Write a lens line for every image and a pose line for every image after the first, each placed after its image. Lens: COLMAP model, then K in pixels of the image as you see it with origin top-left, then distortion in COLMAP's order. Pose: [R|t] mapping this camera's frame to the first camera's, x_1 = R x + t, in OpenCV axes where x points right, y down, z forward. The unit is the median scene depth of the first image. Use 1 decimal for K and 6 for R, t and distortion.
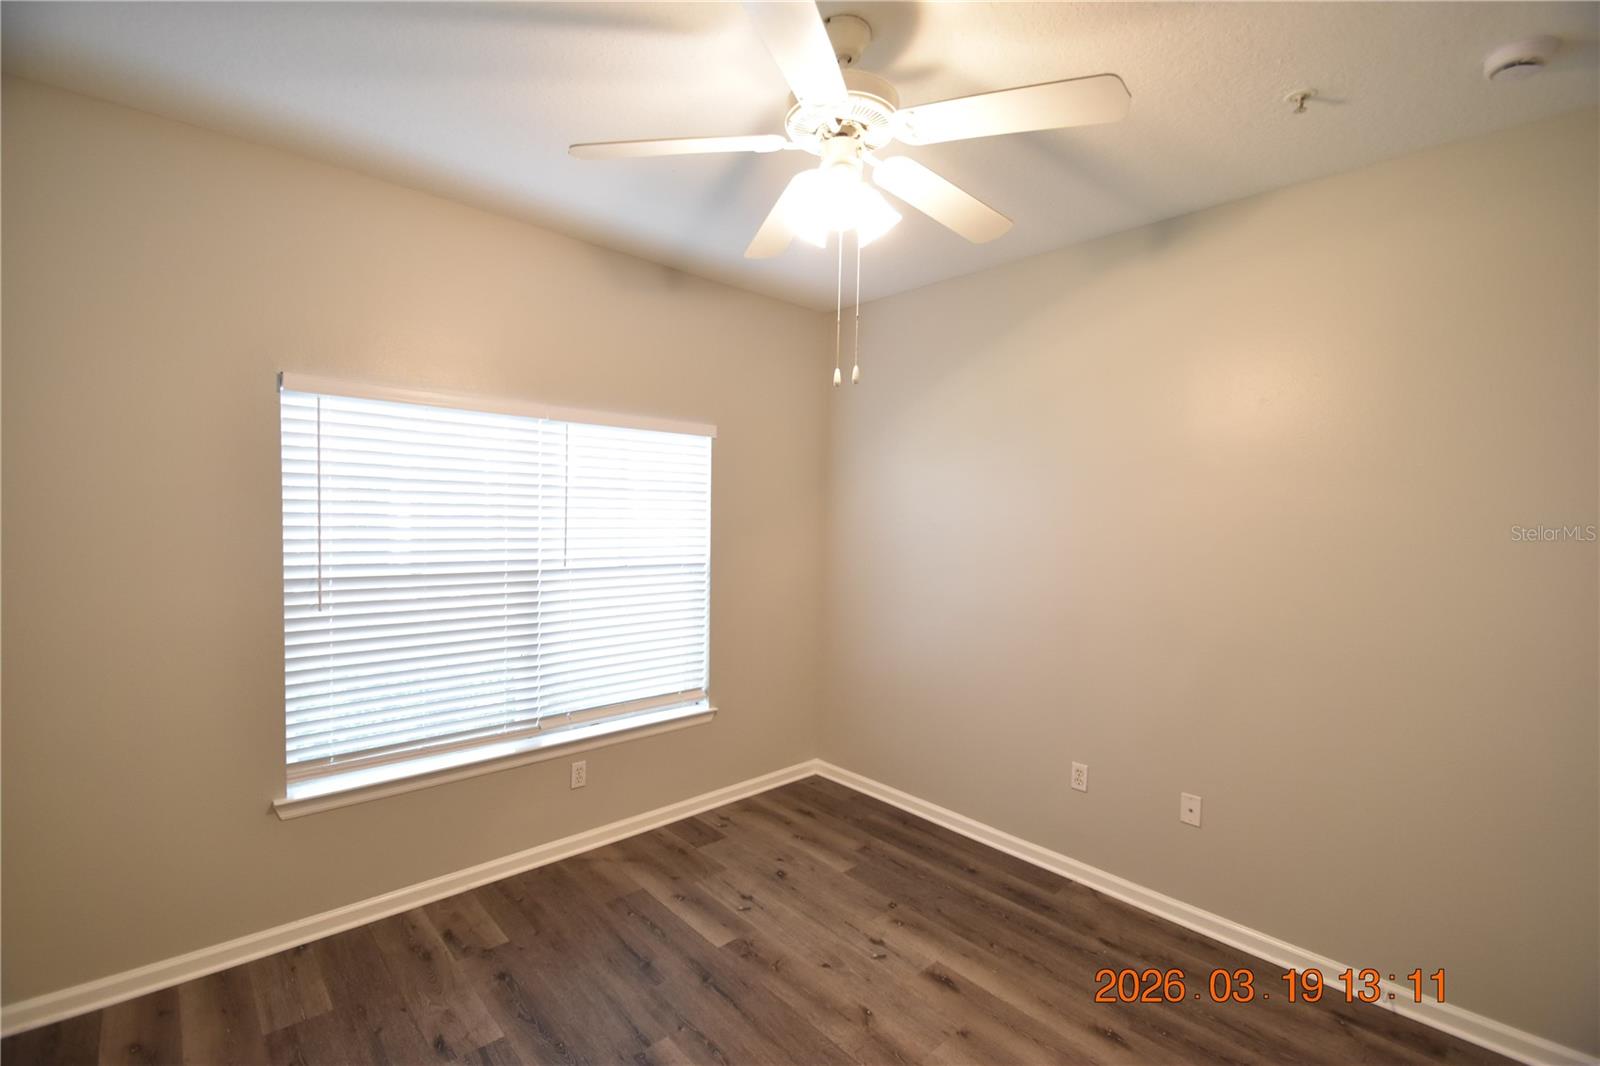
lens RADIAL K [[699.1, 0, 797.2], [0, 699.1, 540.2], [0, 0, 1]] dist [0.015443, -0.017848]
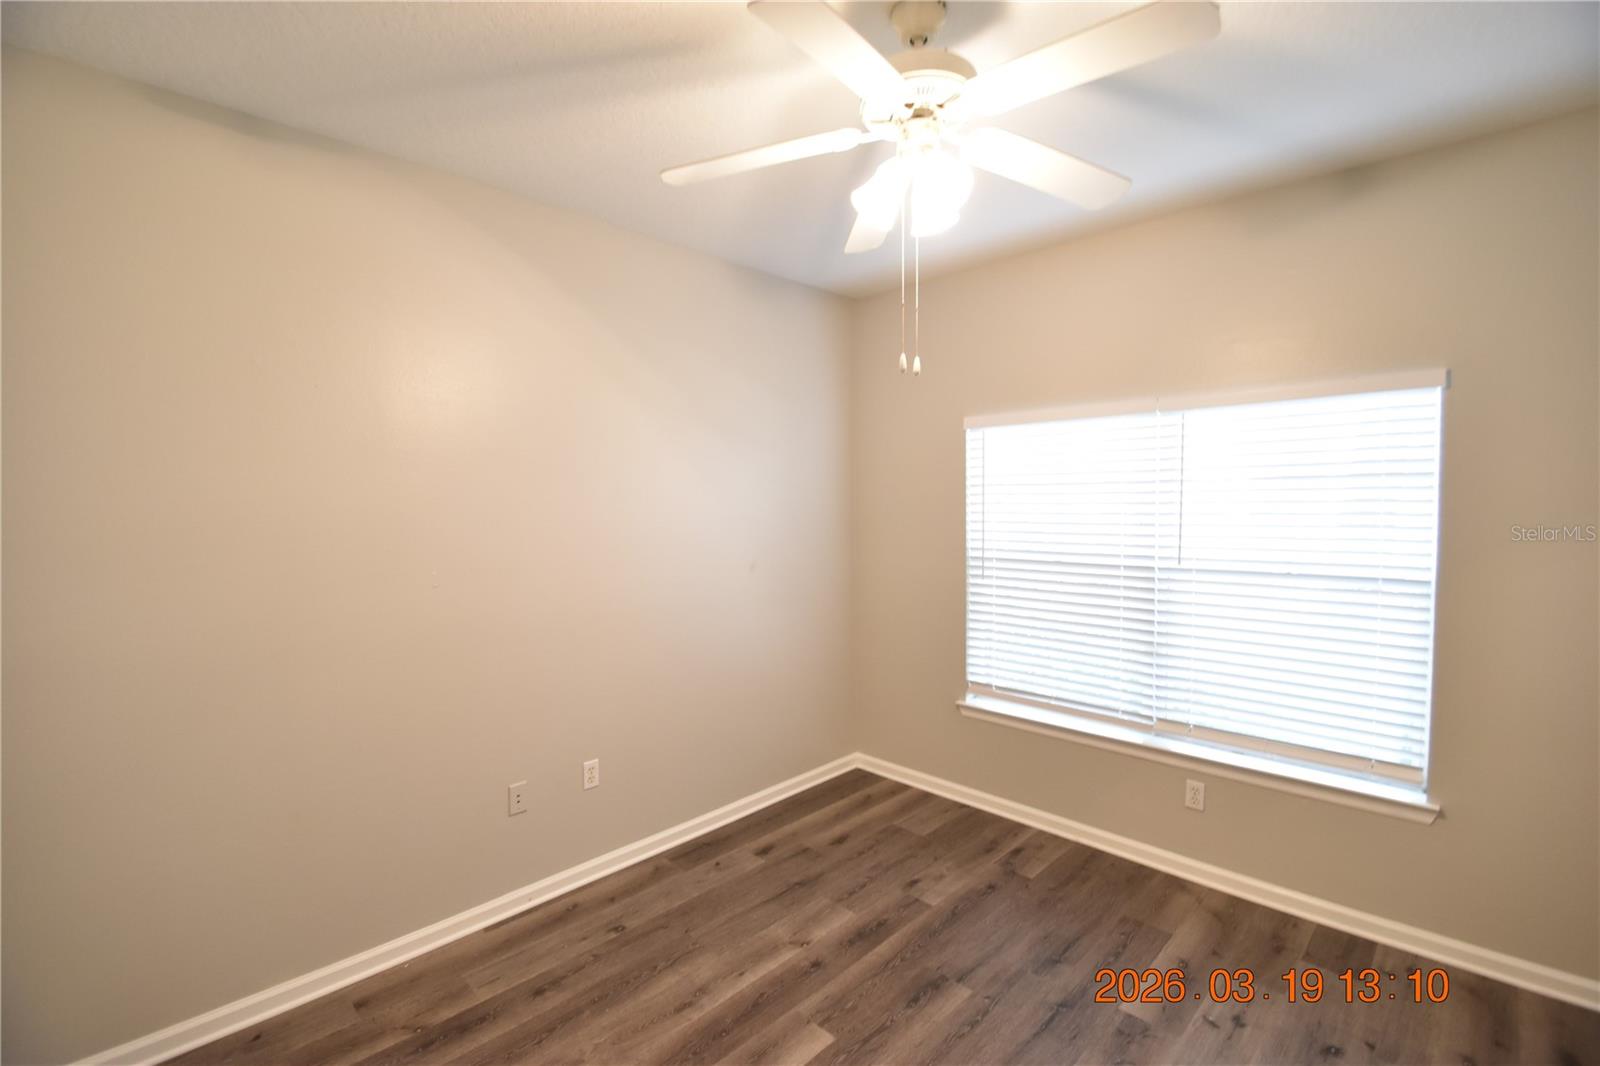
lens RADIAL K [[699.1, 0, 797.2], [0, 699.1, 540.2], [0, 0, 1]] dist [0.015443, -0.017848]
pose [[0.043138, 0.029154, -0.998644, 0.663535], [-0.031500, 0.999117, 0.027807, -0.006932], [0.998572, 0.030257, 0.044018, 0.507332]]
